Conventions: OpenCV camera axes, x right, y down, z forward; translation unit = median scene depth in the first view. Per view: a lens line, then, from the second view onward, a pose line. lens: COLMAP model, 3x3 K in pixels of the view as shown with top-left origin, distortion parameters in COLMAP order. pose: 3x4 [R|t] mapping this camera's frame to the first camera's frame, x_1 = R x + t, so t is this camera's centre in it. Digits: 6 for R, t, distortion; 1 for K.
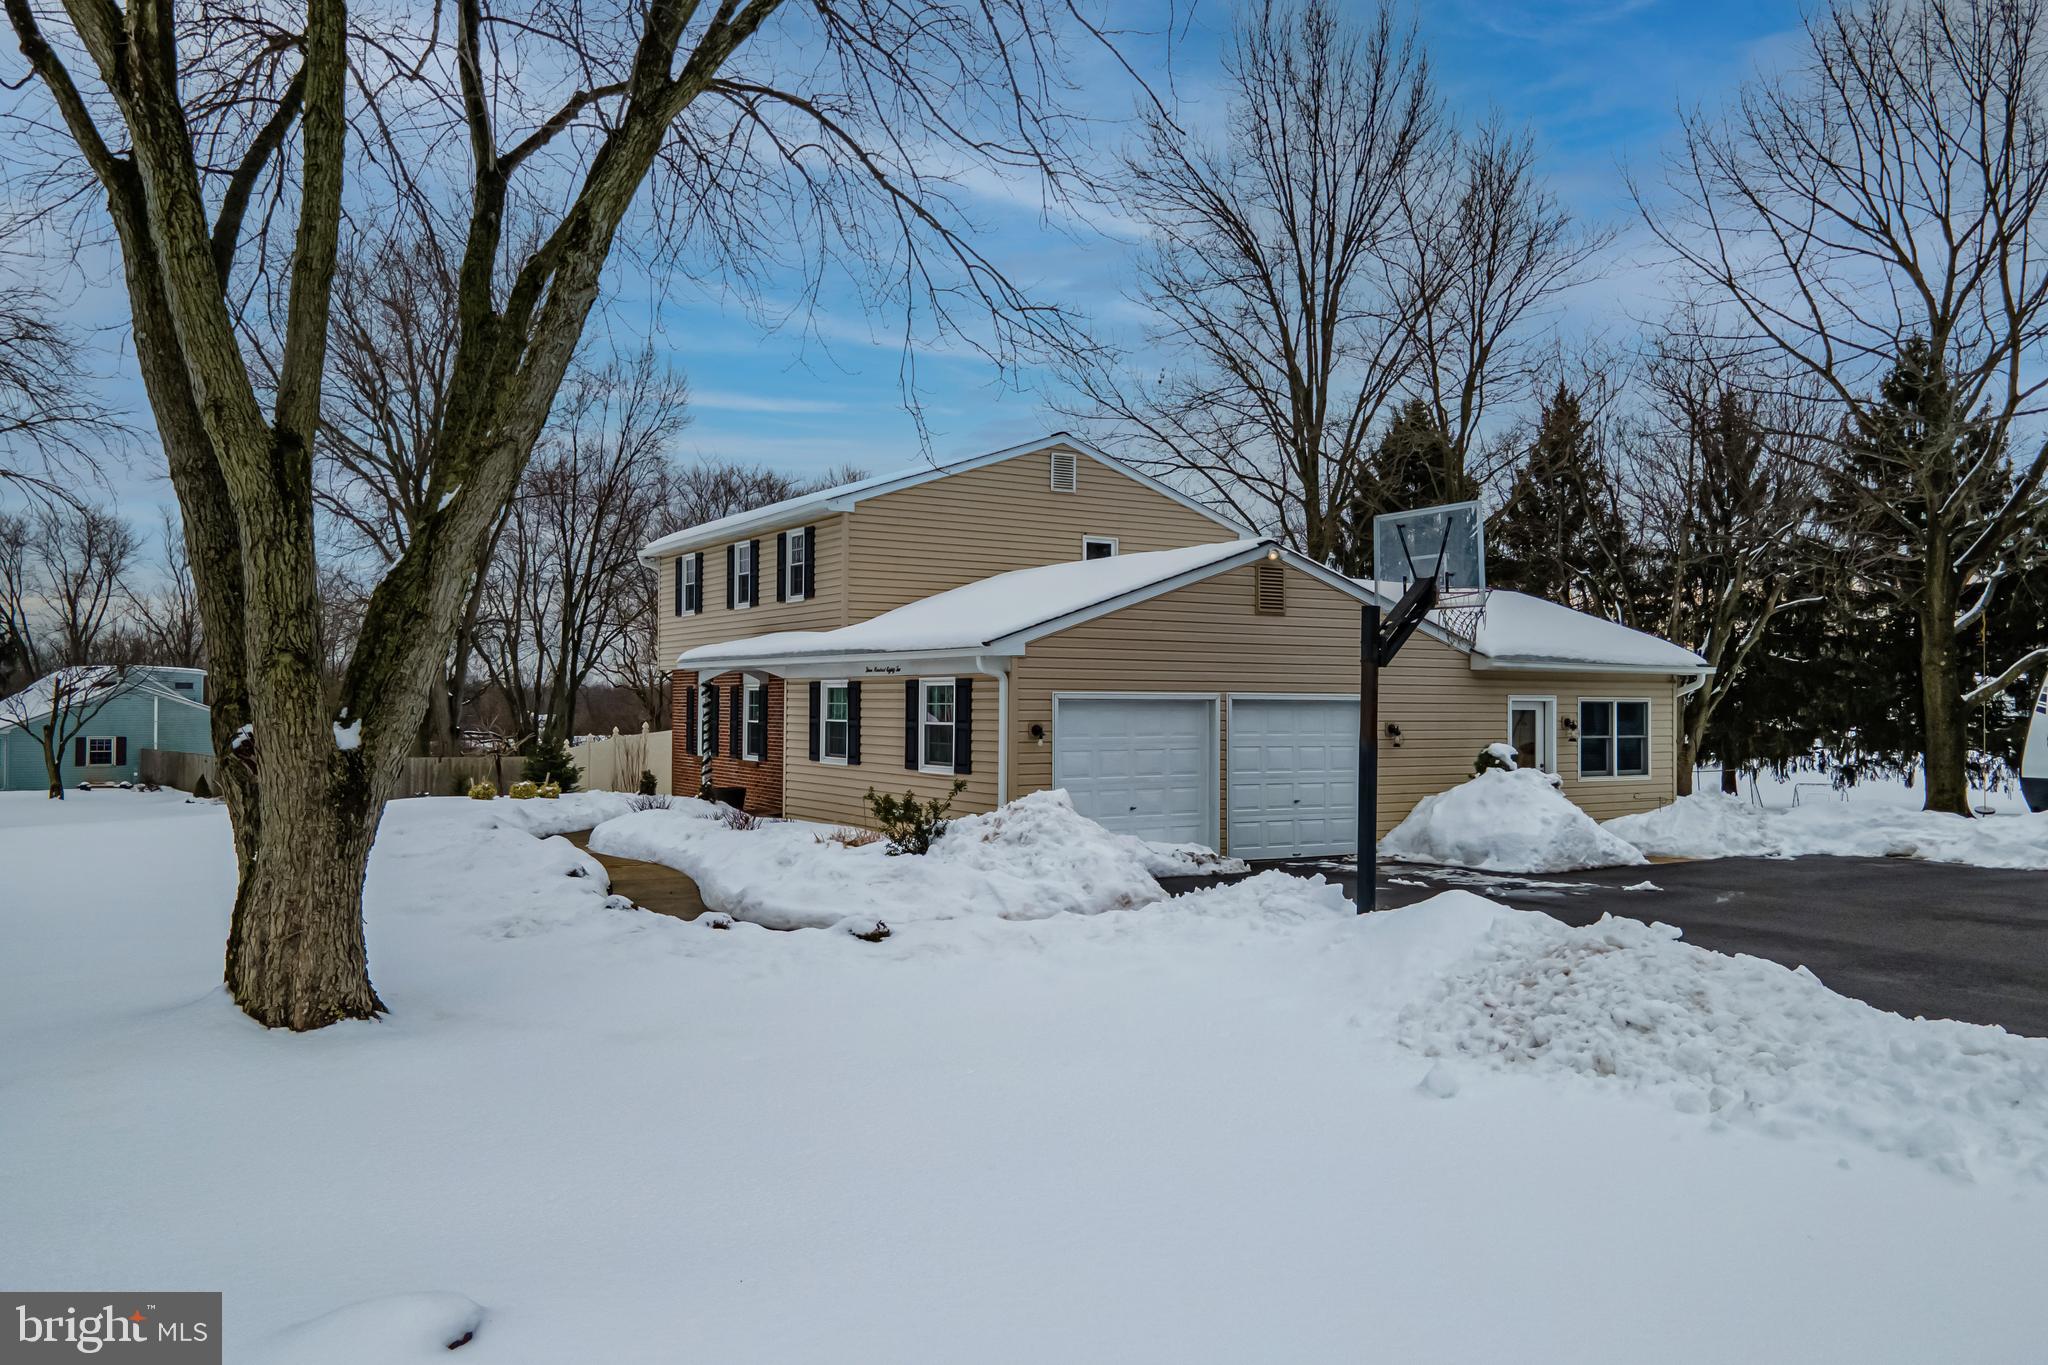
lens RADIAL K [[1488.4, 0, 1024.0], [0, 1488.4, 682.5], [0, 0, 1]] dist [0.033274, -0.003958]
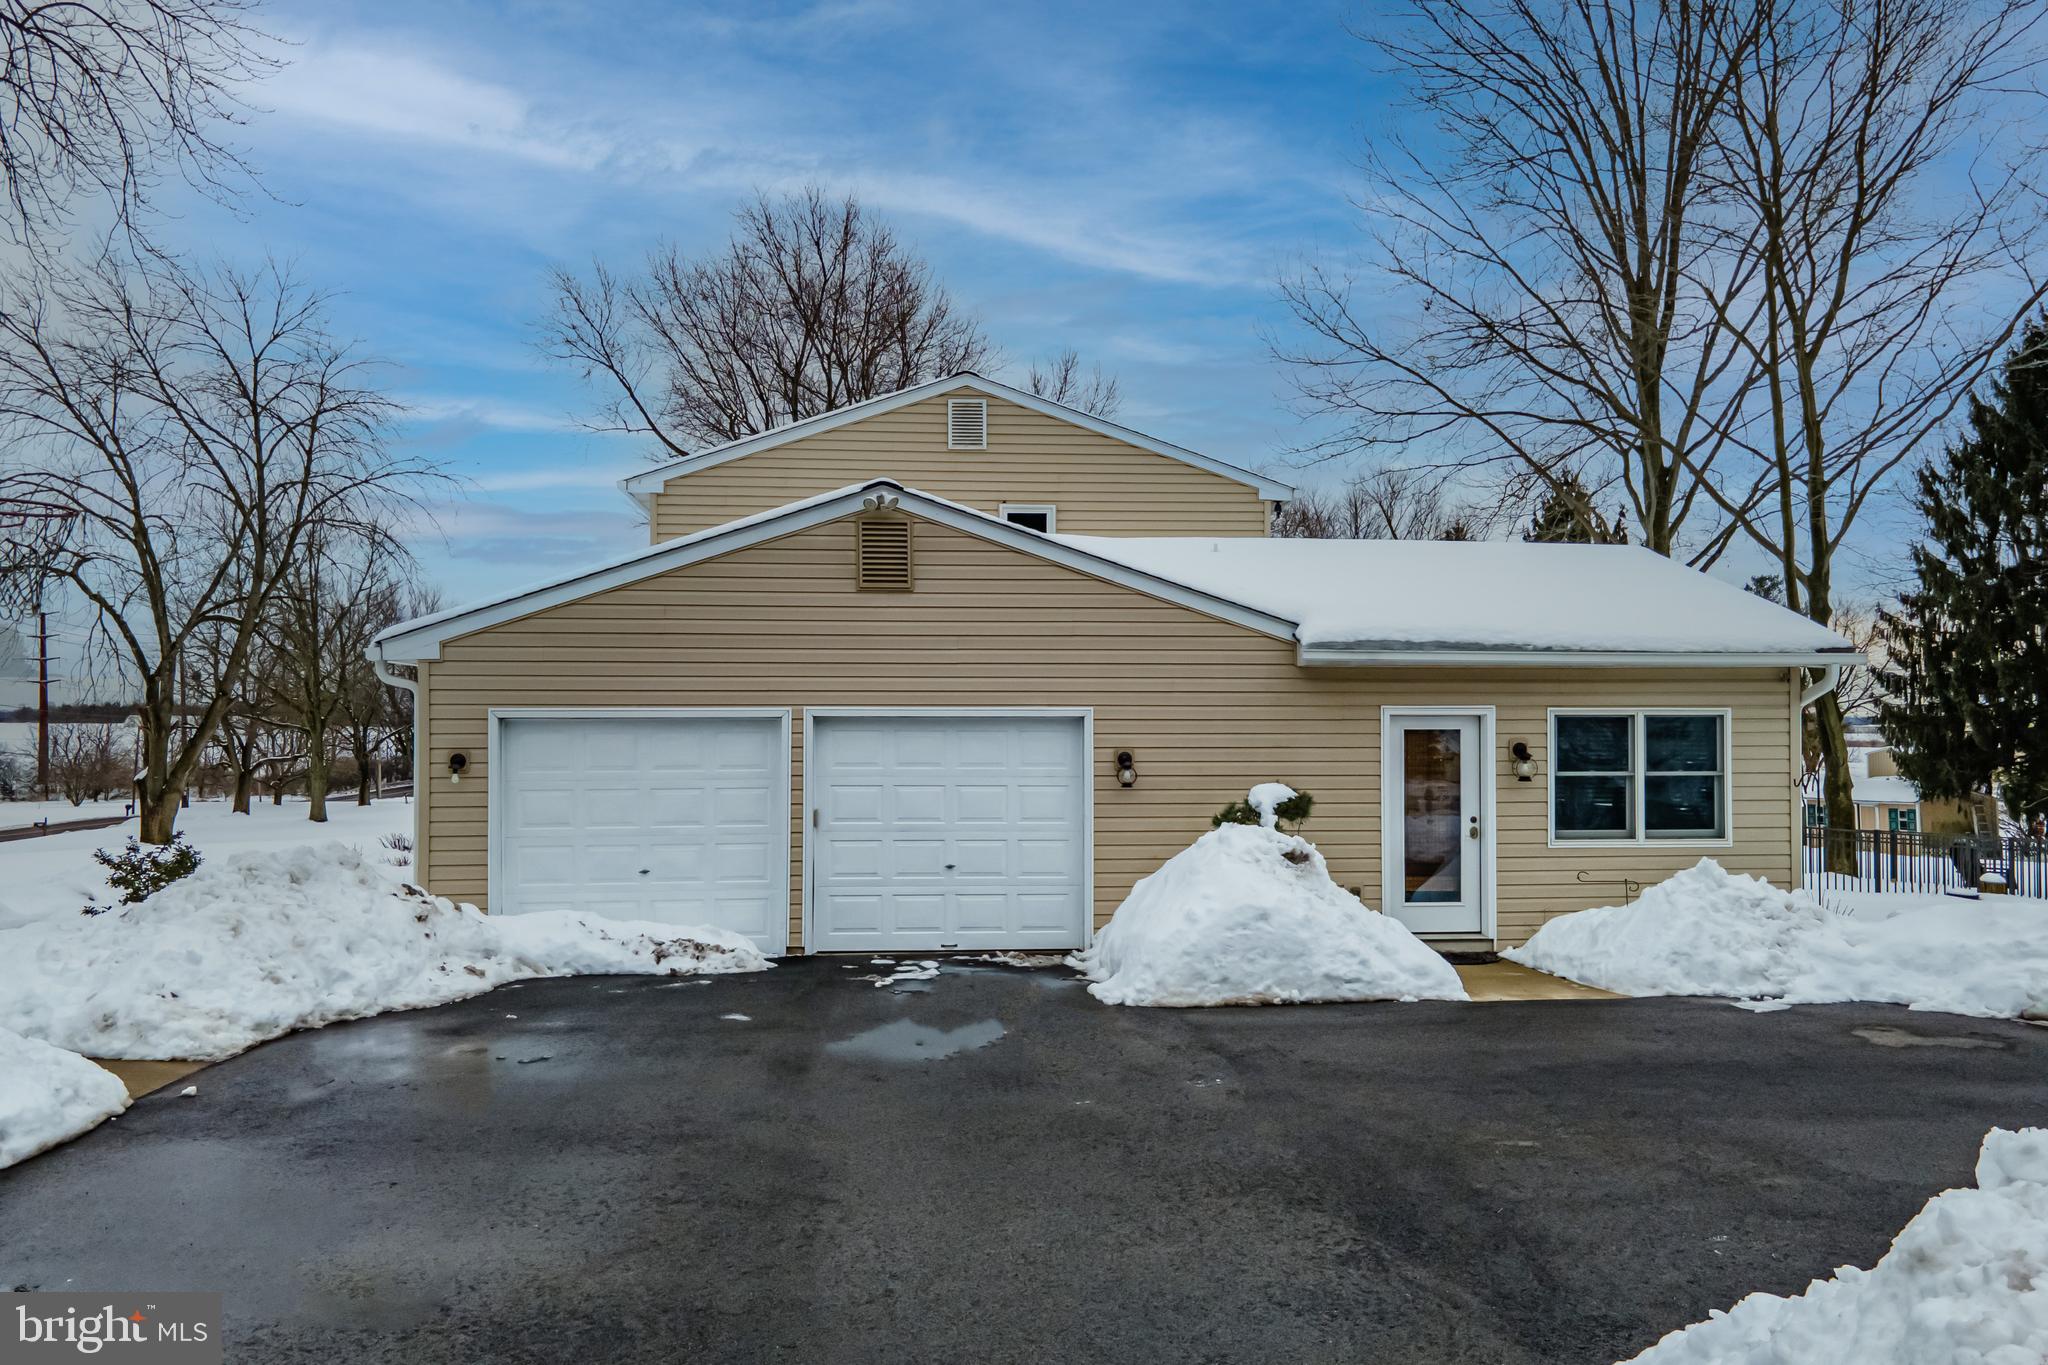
lens RADIAL K [[1504.0, 0, 1019.3], [0, 1504.0, 708.1], [0, 0, 1]] dist [0.030975, 0.002437]
pose [[0.893217, -0.011276, -0.449485, 0.474436], [0.012351, 0.999924, -0.000542, 0.007994], [0.449456, -0.005067, 0.893288, 0.372568]]
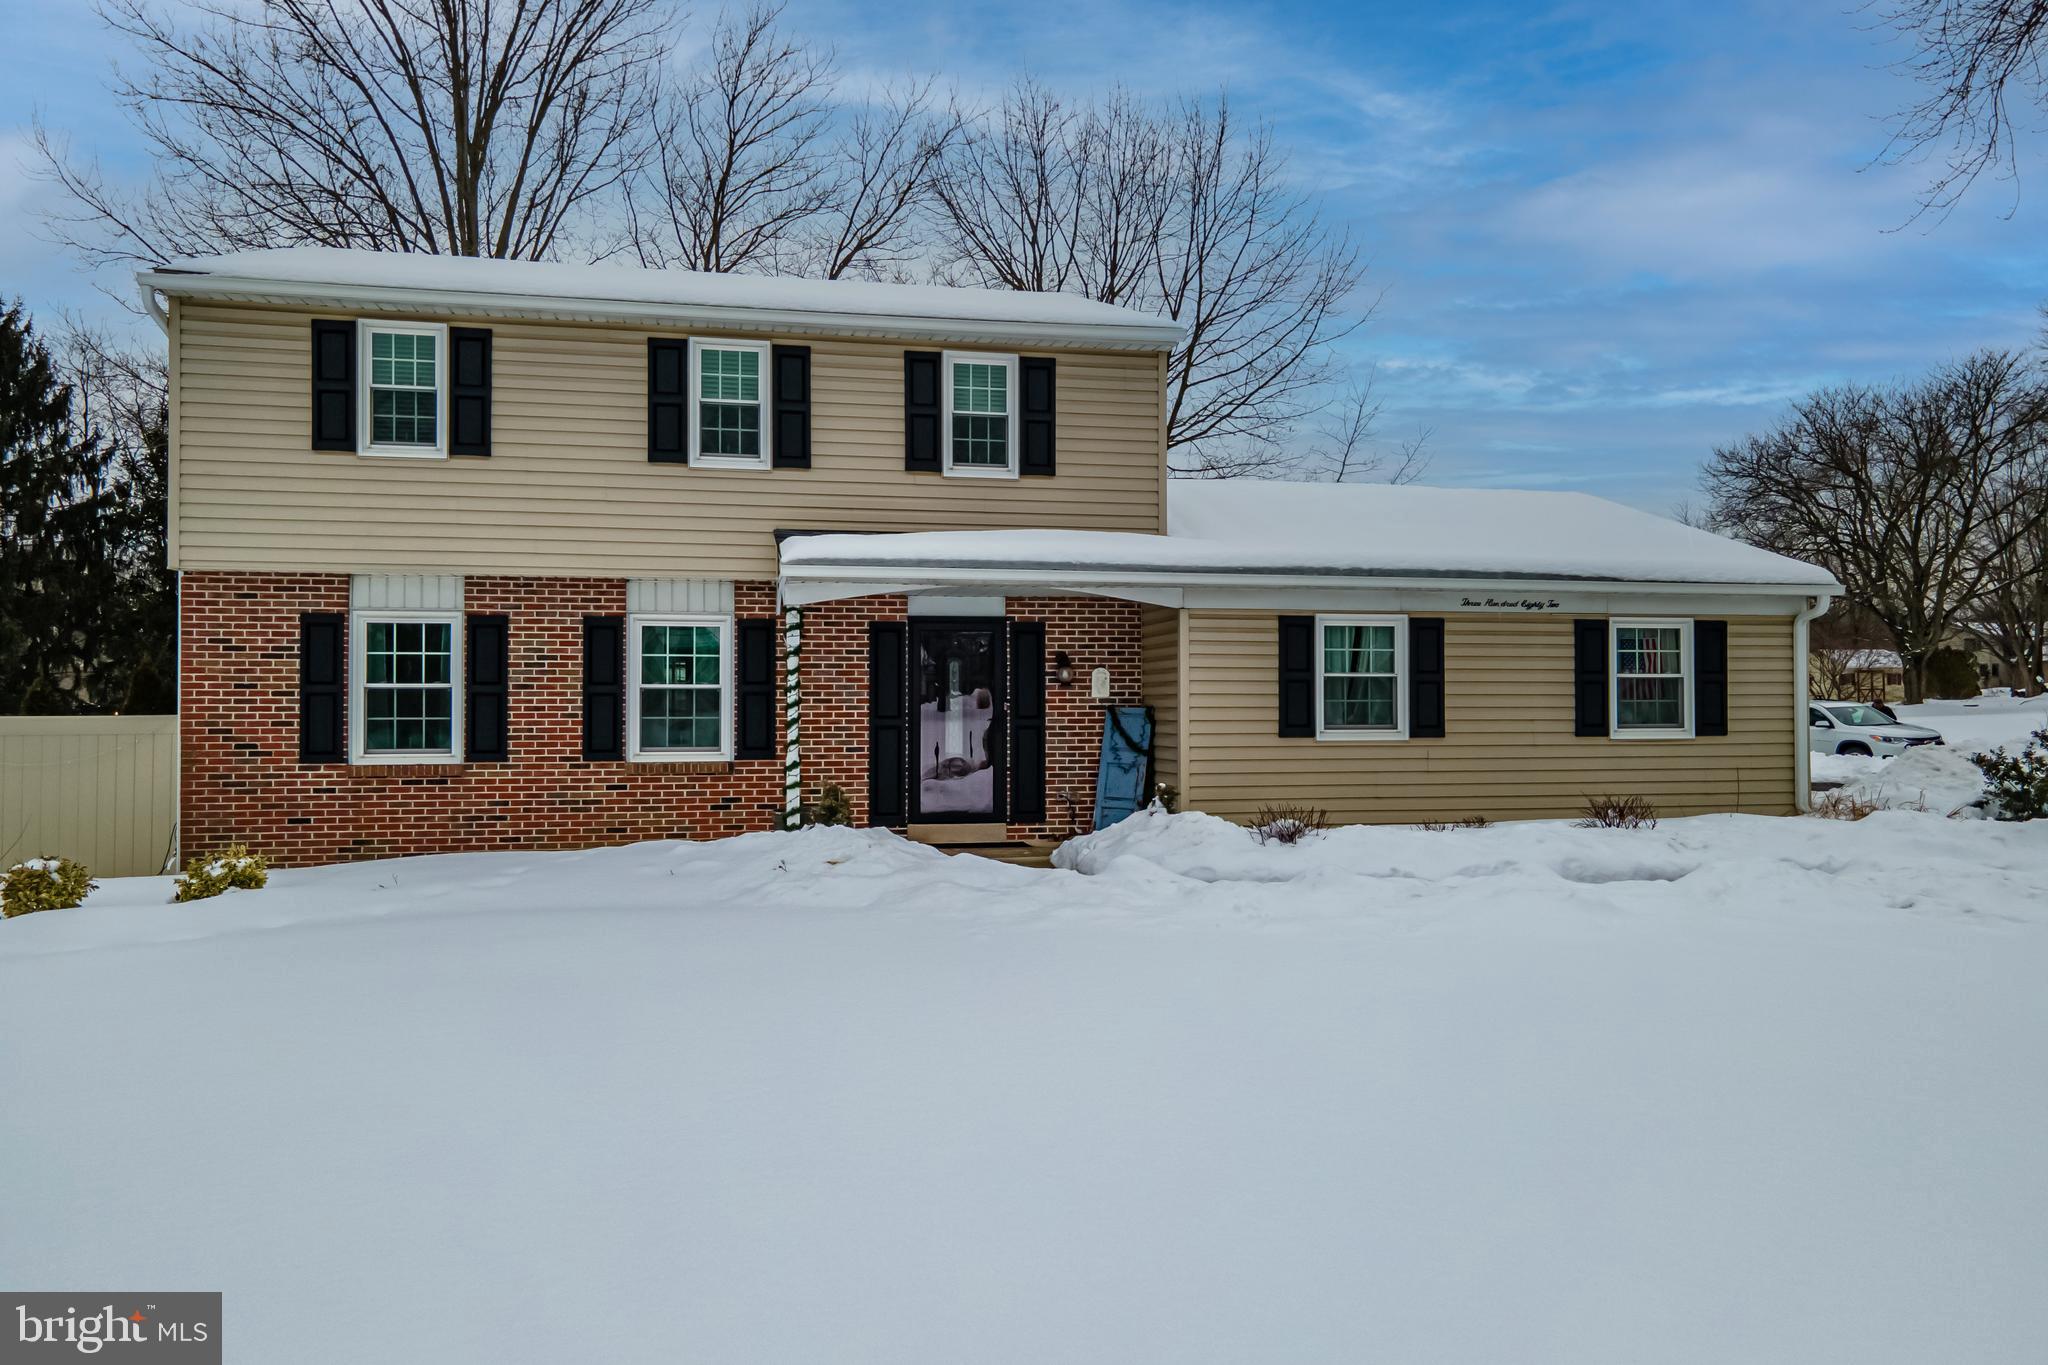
lens RADIAL K [[1488.4, 0, 1024.0], [0, 1488.4, 682.5], [0, 0, 1]] dist [0.033274, -0.003958]
pose [[0.338453, 0.004773, 0.940971, -0.801207], [-0.010360, 0.999945, -0.001346, 0.030959], [-0.940926, -0.009292, 0.338484, 0.904515]]
